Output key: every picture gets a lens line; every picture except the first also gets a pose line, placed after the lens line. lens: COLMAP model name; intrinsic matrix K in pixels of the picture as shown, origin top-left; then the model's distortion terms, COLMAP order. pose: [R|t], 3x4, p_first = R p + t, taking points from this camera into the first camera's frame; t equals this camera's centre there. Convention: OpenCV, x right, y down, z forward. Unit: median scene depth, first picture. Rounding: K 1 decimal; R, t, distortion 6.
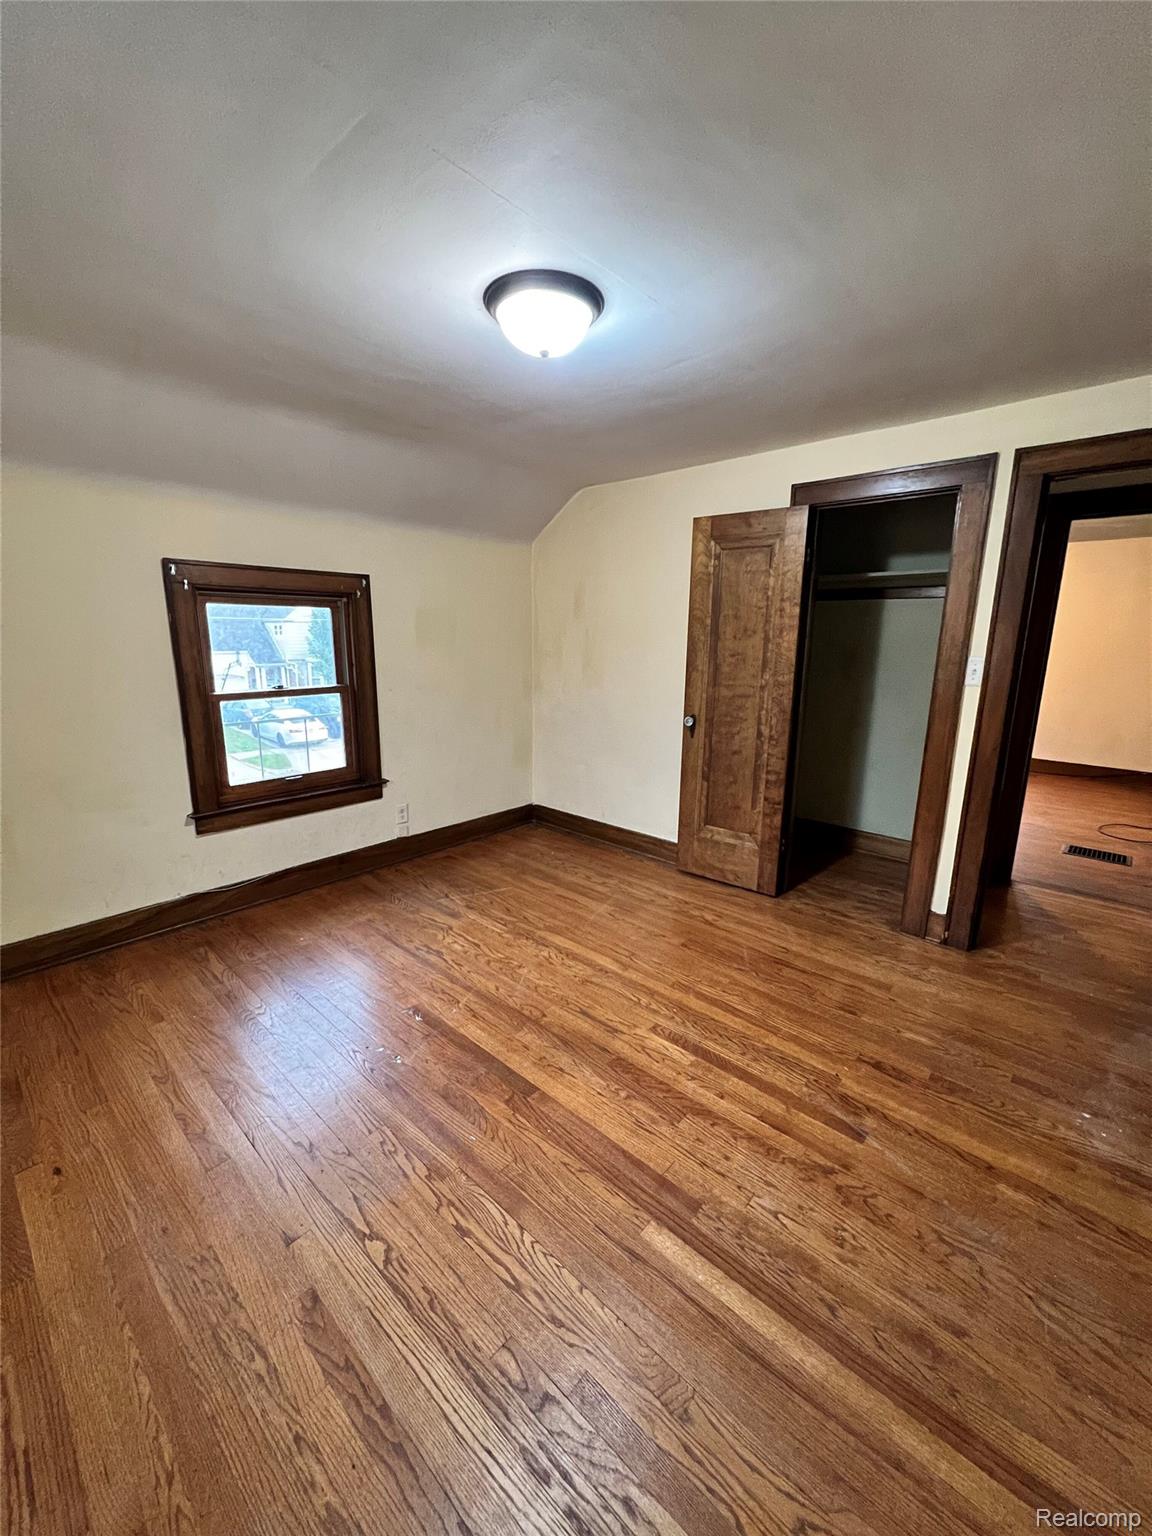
lens RADIAL K [[615.1, 0, 567.8], [0, 615.1, 768.6], [0, 0, 1]] dist [-0.002720, 0.000323]
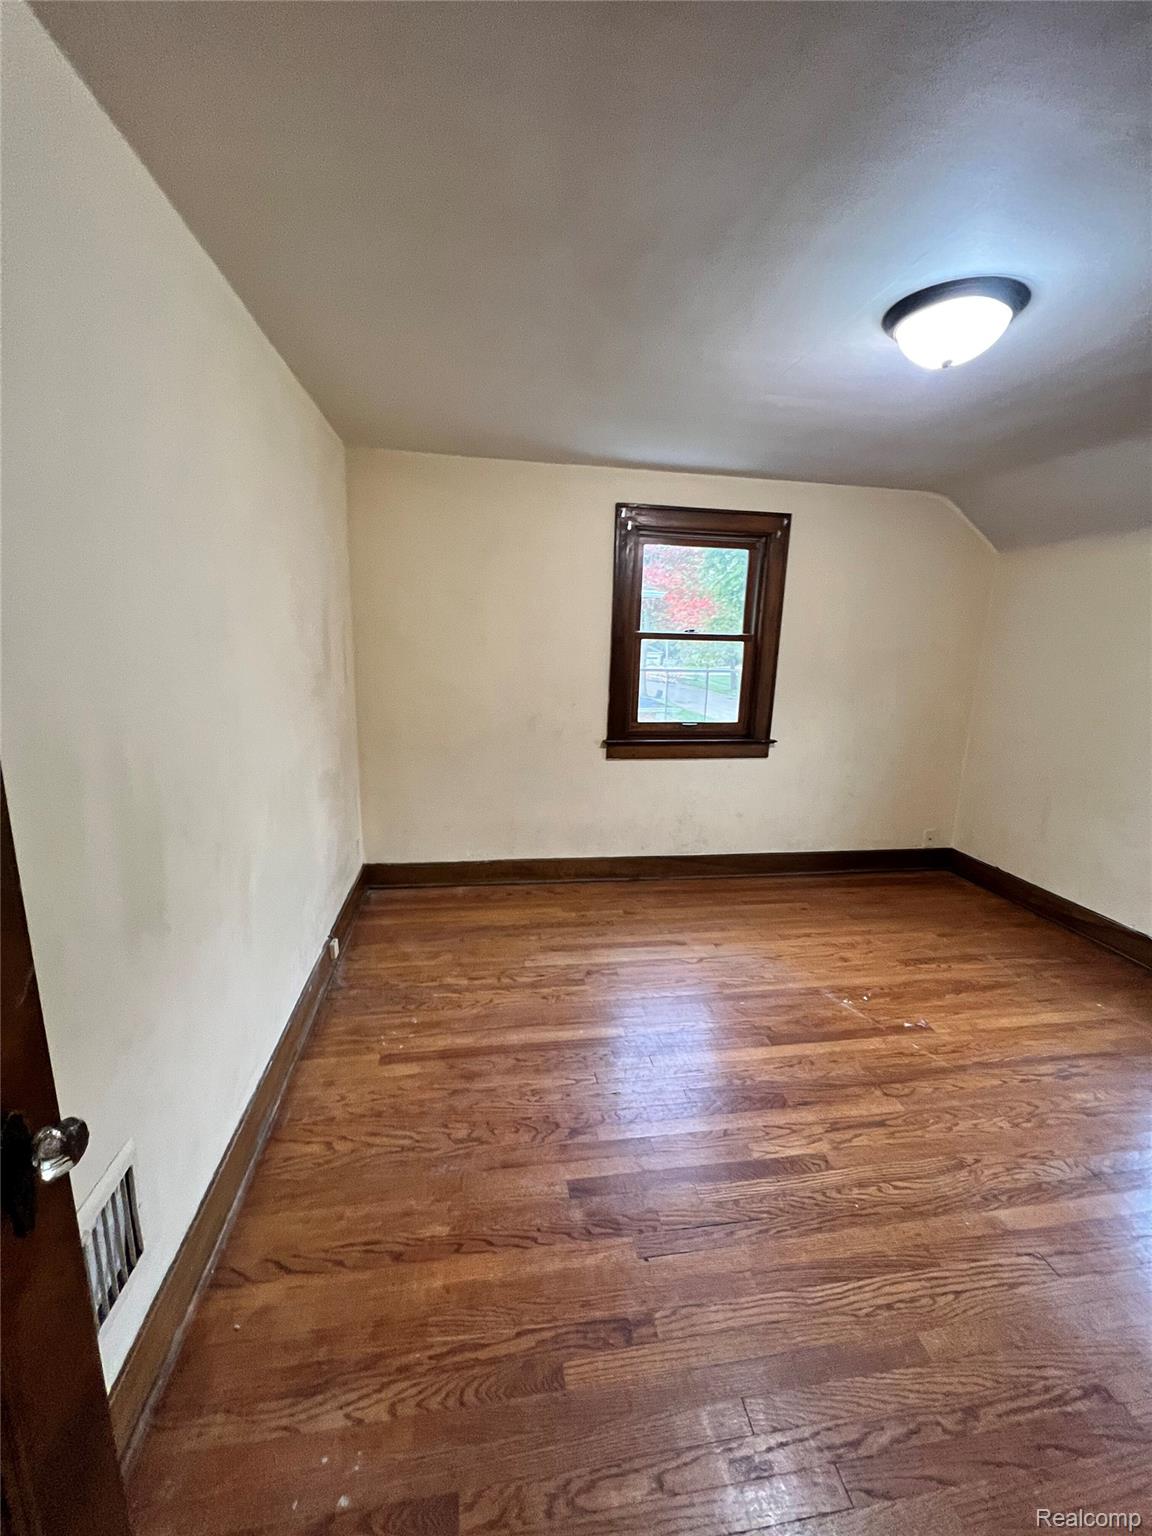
lens RADIAL K [[615.1, 0, 569.4], [0, 615.1, 770.6], [0, 0, 1]] dist [-0.002720, 0.000323]
pose [[-0.627581, 0.137935, -0.766235, 1.089313], [-0.203999, 0.920661, 0.332819, -0.277737], [0.751350, 0.365182, -0.549651, 1.263236]]
